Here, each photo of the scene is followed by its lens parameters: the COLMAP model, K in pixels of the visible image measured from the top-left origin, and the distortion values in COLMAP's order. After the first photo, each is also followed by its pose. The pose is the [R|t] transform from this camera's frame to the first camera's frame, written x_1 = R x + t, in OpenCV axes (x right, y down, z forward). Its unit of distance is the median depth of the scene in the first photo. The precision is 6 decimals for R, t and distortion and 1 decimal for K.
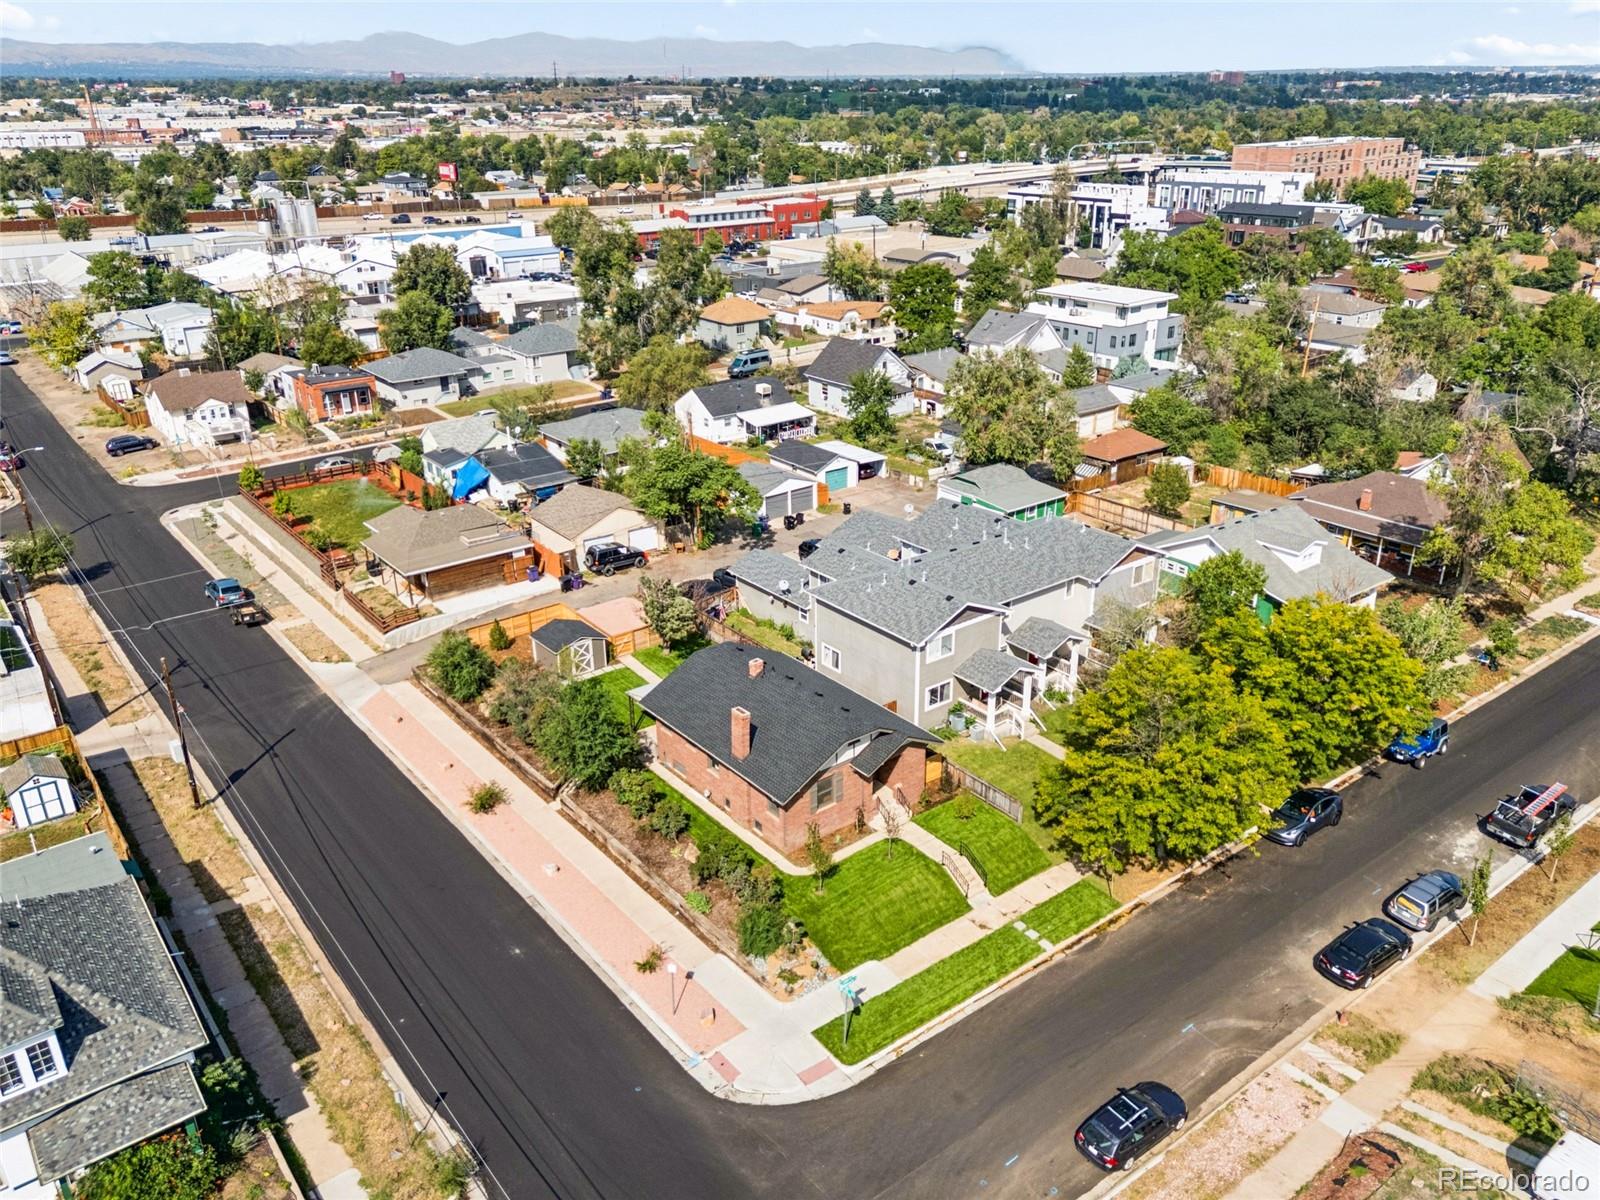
lens RADIAL K [[1185.3, 0, 801.3], [0, 1185.3, 652.1], [0, 0, 1]] dist [0.074403, -0.061256]
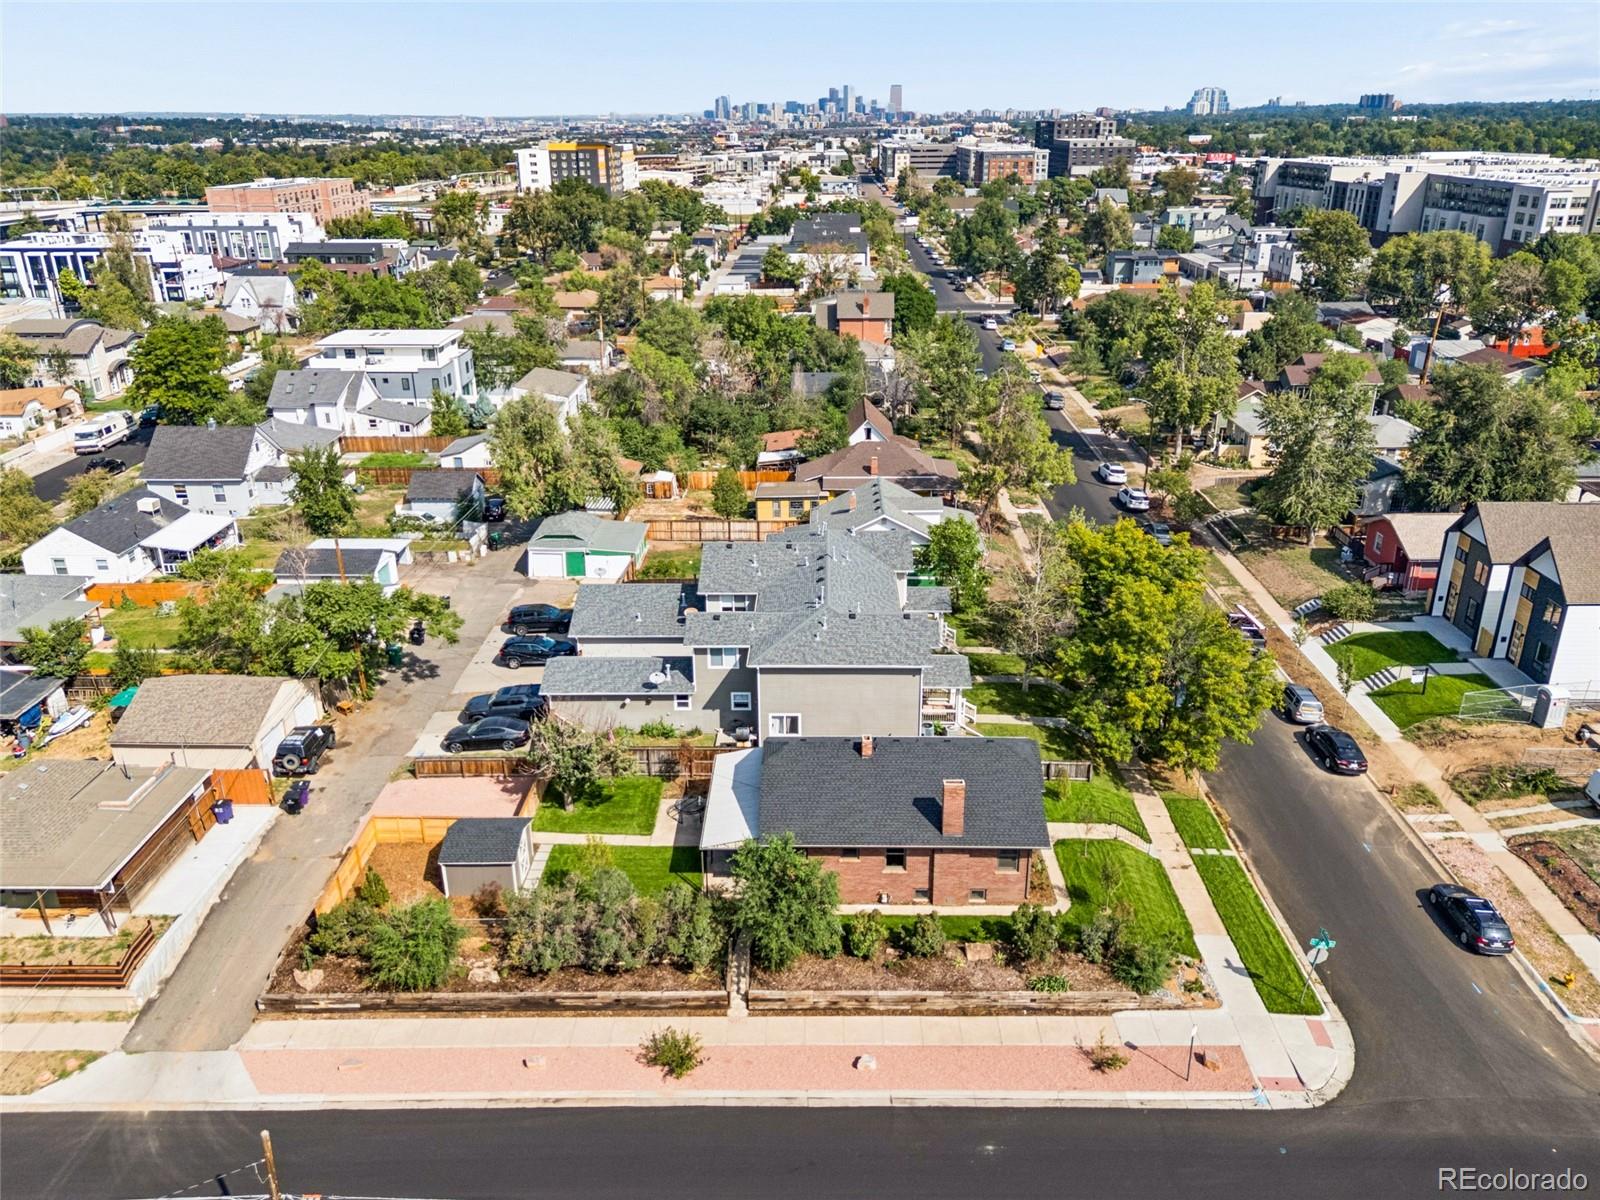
lens RADIAL K [[1171.6, 0, 803.0], [0, 1171.6, 593.5], [0, 0, 1]] dist [0.076989, -0.075454]
pose [[0.627812, -0.285047, 0.724293, -0.650515], [0.333316, 0.939349, 0.080766, -0.174514], [-0.703386, 0.190713, 0.684745, 0.376284]]
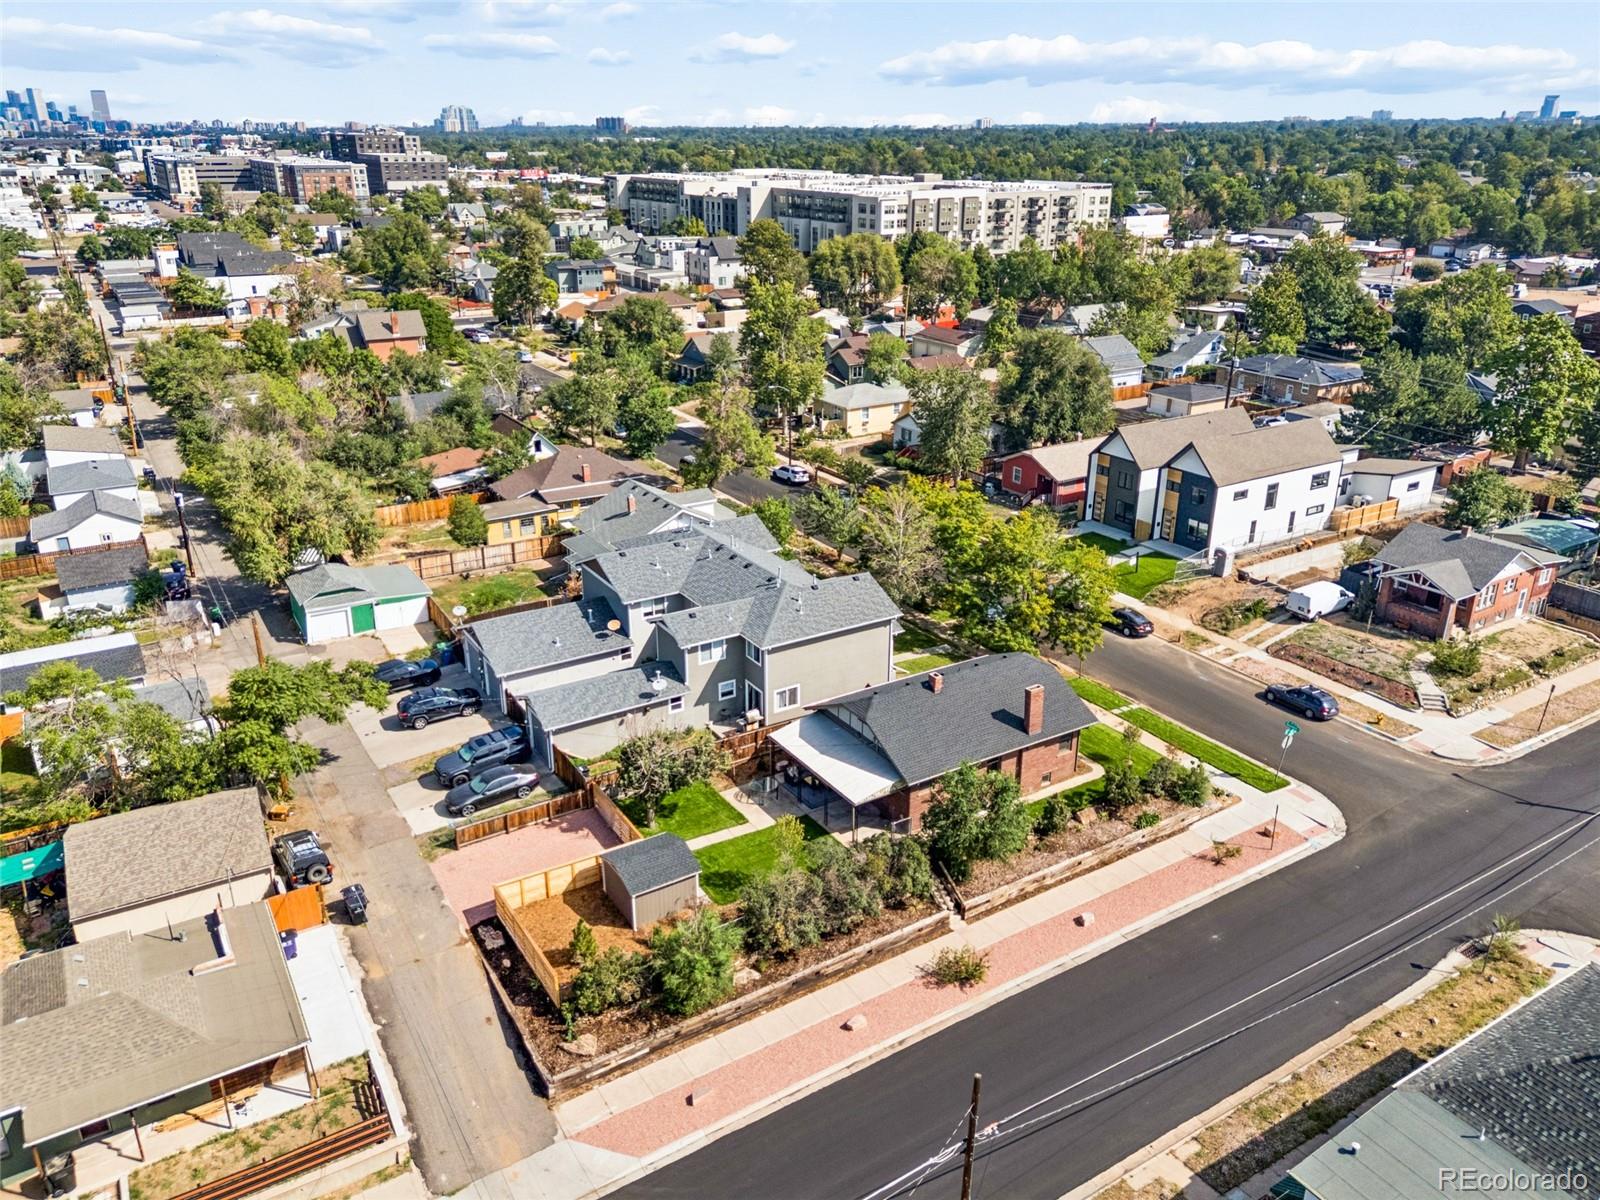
lens RADIAL K [[1171.6, 0, 803.0], [0, 1171.6, 593.5], [0, 0, 1]] dist [0.076989, -0.075454]
pose [[0.105332, -0.351700, 0.930168, -0.921771], [0.422374, 0.862630, 0.278334, -0.364816], [-0.900281, 0.363561, 0.239412, 0.788262]]
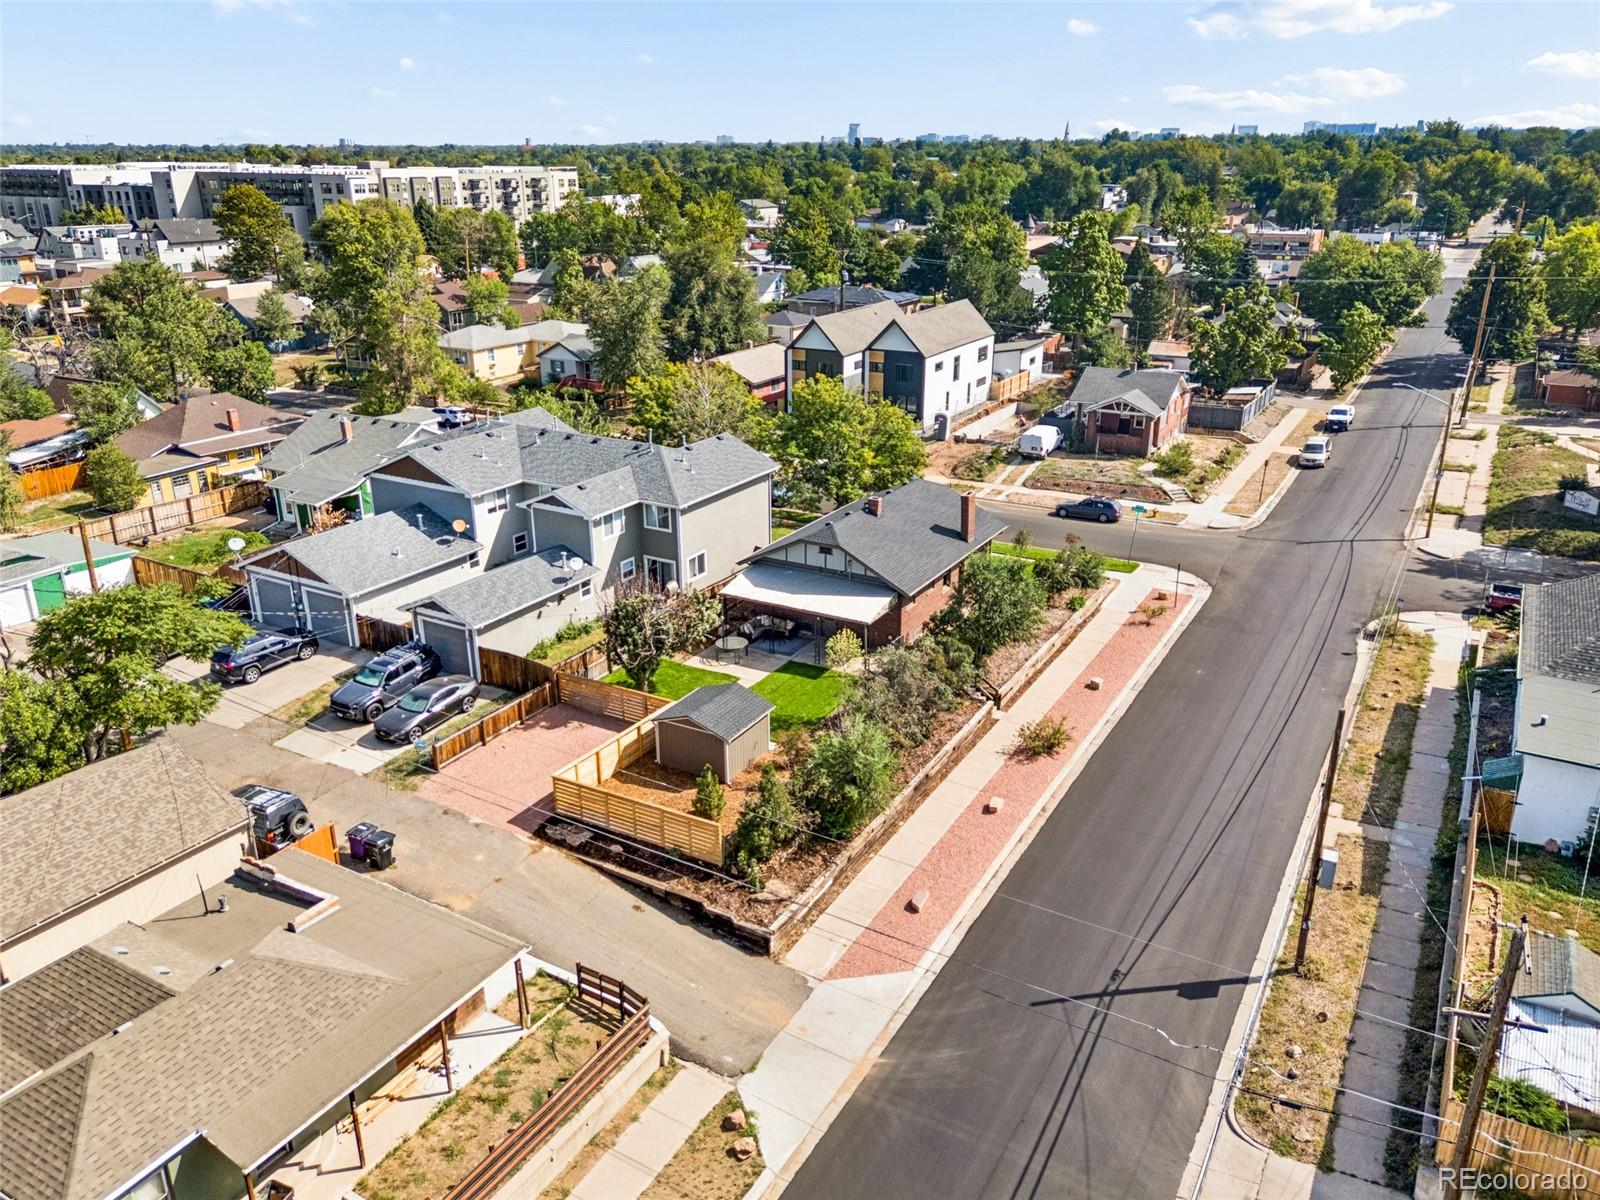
lens RADIAL K [[1171.6, 0, 803.0], [0, 1171.6, 593.5], [0, 0, 1]] dist [0.076989, -0.075454]
pose [[-0.372221, -0.312704, 0.873881, -0.855271], [0.402508, 0.794007, 0.455567, -0.380528], [-0.836325, 0.521315, -0.169680, 1.191877]]
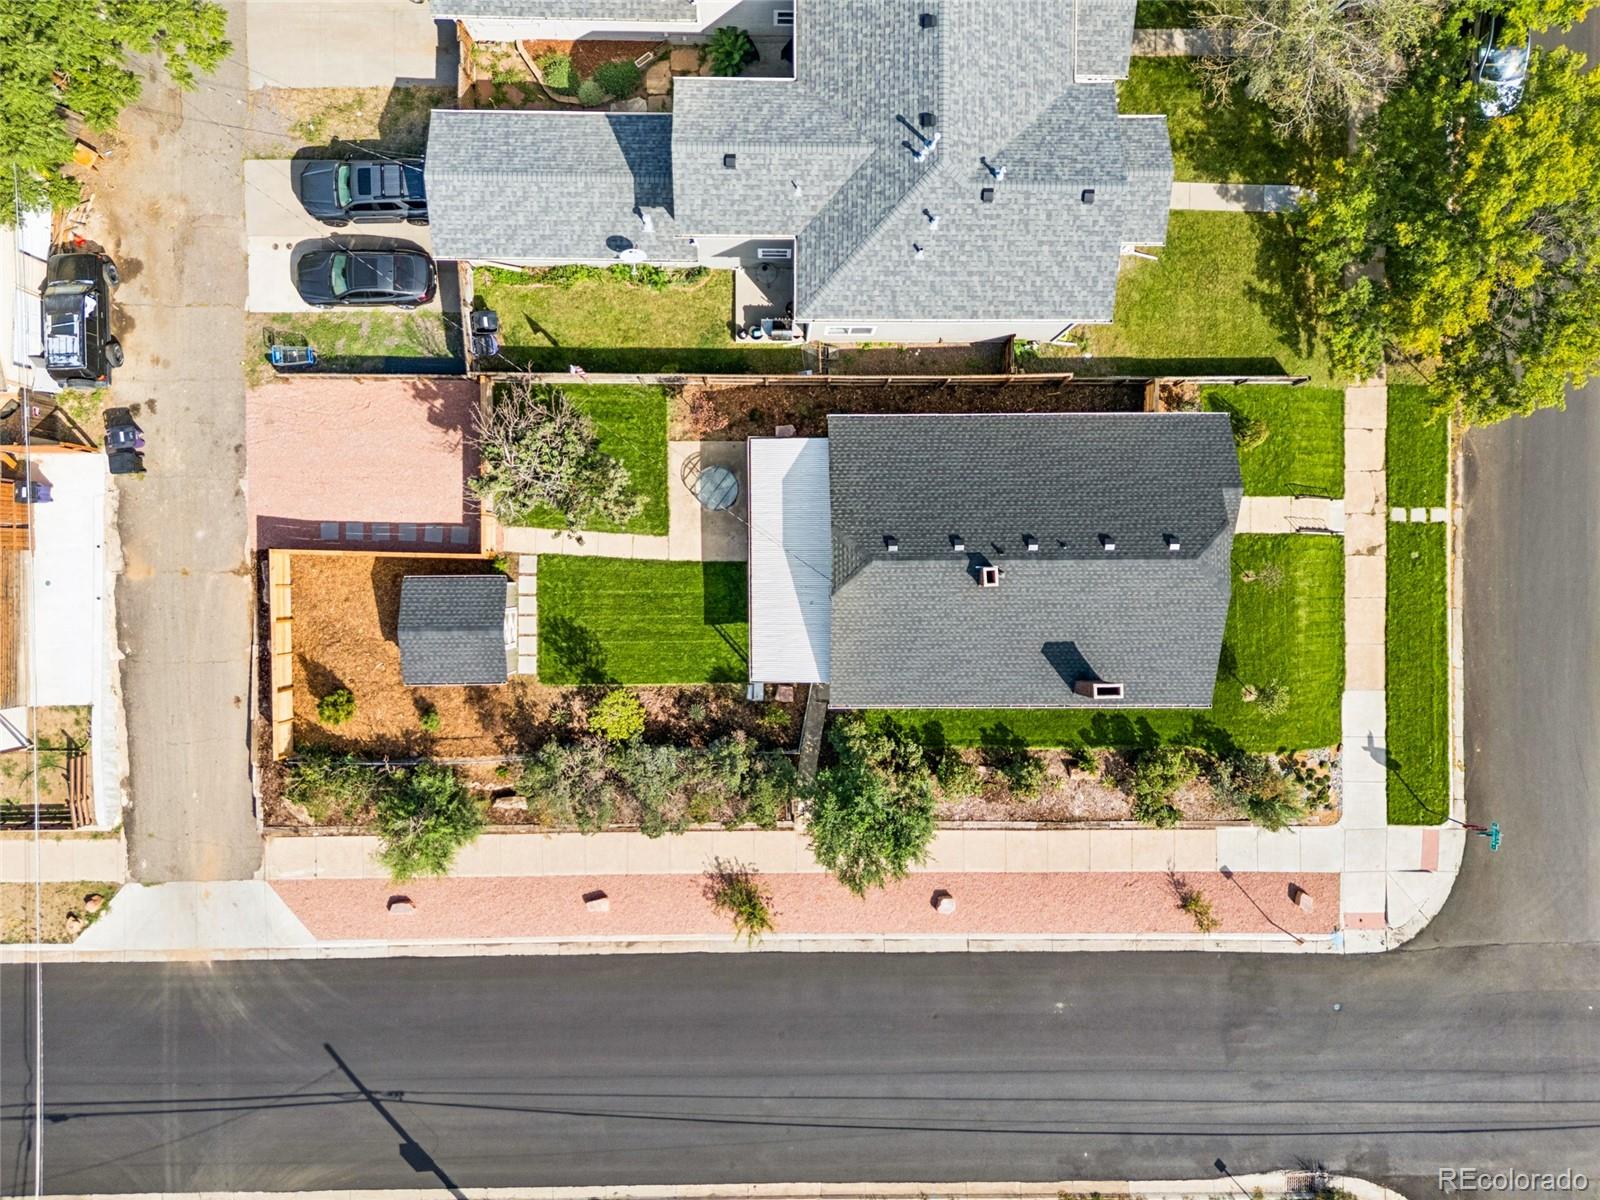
lens RADIAL K [[1171.6, 0, 803.0], [0, 1171.6, 593.5], [0, 0, 1]] dist [0.076989, -0.075454]
pose [[0.614044, -0.788904, 0.024102, -0.113405], [0.308618, 0.268095, 0.912623, -0.534883], [-0.726433, -0.552952, 0.408092, 0.774670]]
